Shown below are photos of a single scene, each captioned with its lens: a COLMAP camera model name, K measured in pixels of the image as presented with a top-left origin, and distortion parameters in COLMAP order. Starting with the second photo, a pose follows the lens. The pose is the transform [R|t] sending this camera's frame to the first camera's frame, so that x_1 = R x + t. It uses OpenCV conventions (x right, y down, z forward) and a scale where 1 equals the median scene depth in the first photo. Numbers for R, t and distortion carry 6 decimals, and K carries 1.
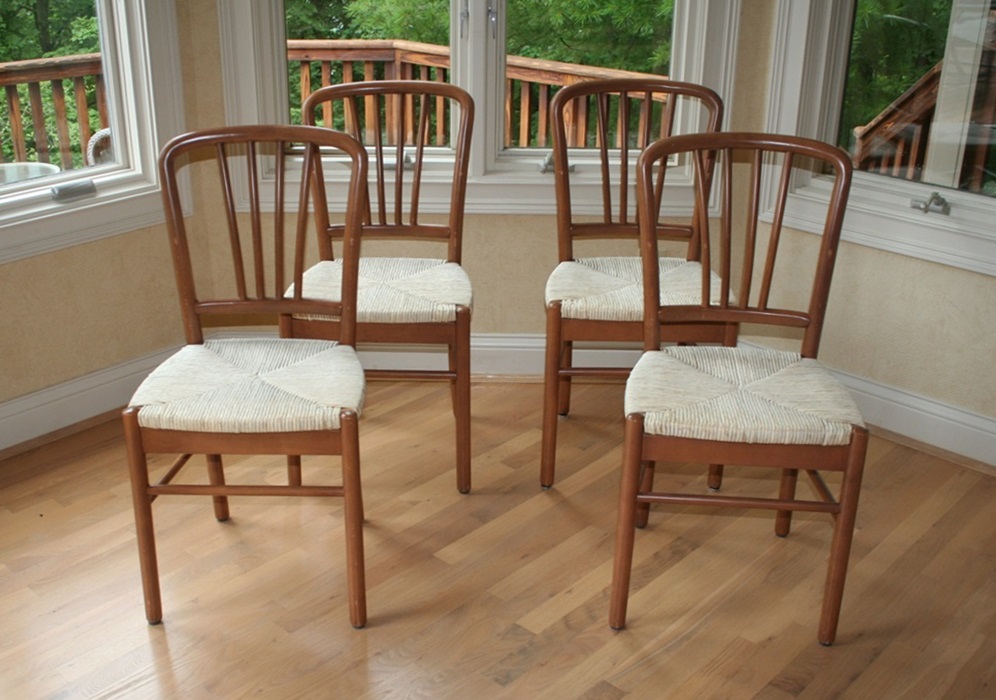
lens RADIAL K [[1135.2, 0, 498.1], [0, 1135.2, 372.2], [0, 0, 1]] dist [-0.080850, 0.004218]
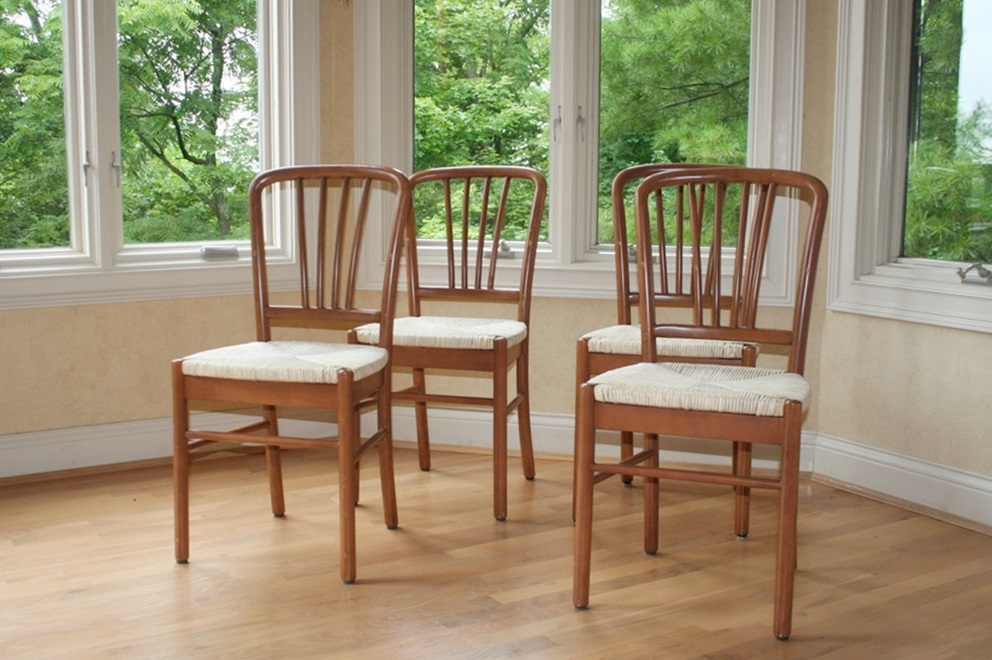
lens RADIAL K [[1166.3, 0, 496.0], [0, 1166.3, 330.0], [0, 0, 1]] dist [-0.085242, -0.003863]
pose [[0.963616, 0.032210, -0.265344, 0.273239], [-0.103189, 0.960583, -0.258133, 0.236559], [0.246570, 0.276121, 0.928956, -0.071580]]
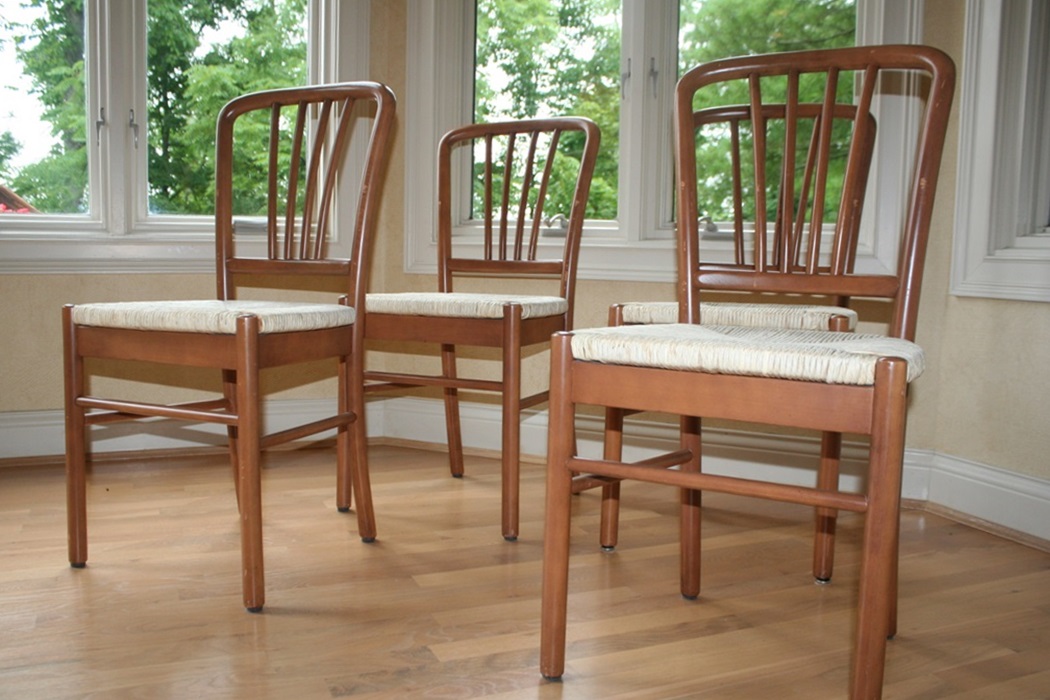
lens RADIAL K [[938.8, 0, 531.2], [0, 938.8, 357.3], [0, 0, 1]] dist [-0.153411, 0.141210]
pose [[0.912440, 0.053119, -0.405748, 0.278212], [-0.173600, 0.948139, -0.266262, 0.172877], [0.370562, 0.313387, 0.874341, 0.399257]]
